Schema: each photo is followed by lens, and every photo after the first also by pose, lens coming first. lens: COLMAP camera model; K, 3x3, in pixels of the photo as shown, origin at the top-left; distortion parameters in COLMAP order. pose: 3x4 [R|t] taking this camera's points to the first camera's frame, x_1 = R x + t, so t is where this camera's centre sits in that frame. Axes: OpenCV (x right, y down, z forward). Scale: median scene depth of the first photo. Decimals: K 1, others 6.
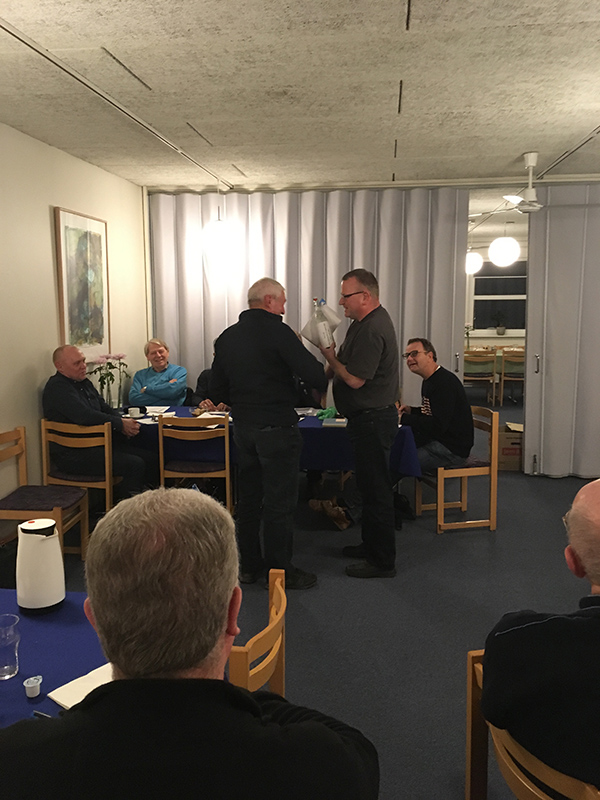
lens RADIAL K [[669.4, 0, 303.9], [0, 669.4, 398.8], [0, 0, 1]] dist [0.070821, -0.071772]
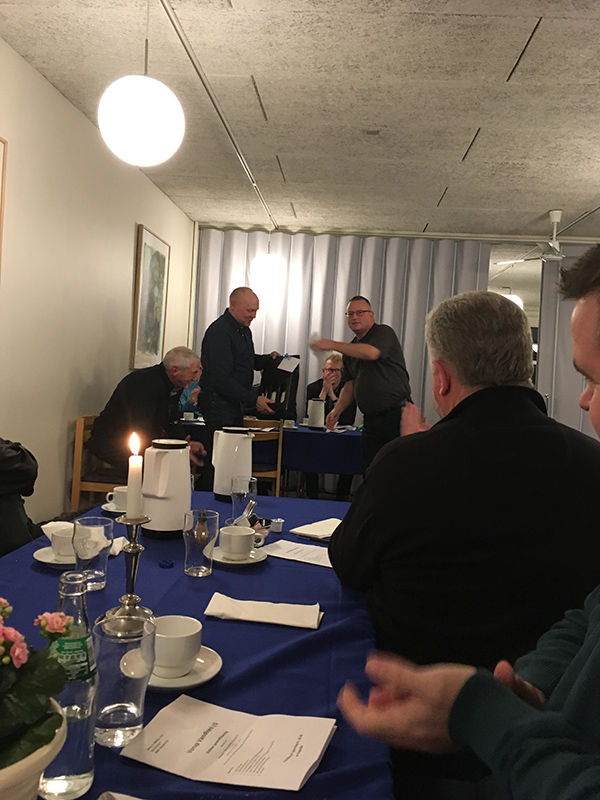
lens RADIAL K [[669.4, 0, 298.3], [0, 669.4, 402.1], [0, 0, 1]] dist [0.070821, -0.071772]
pose [[0.996897, 0.061123, 0.049598, -0.114215], [-0.055718, 0.993029, -0.103867, 0.085179], [-0.055601, 0.100781, 0.993354, -0.068331]]
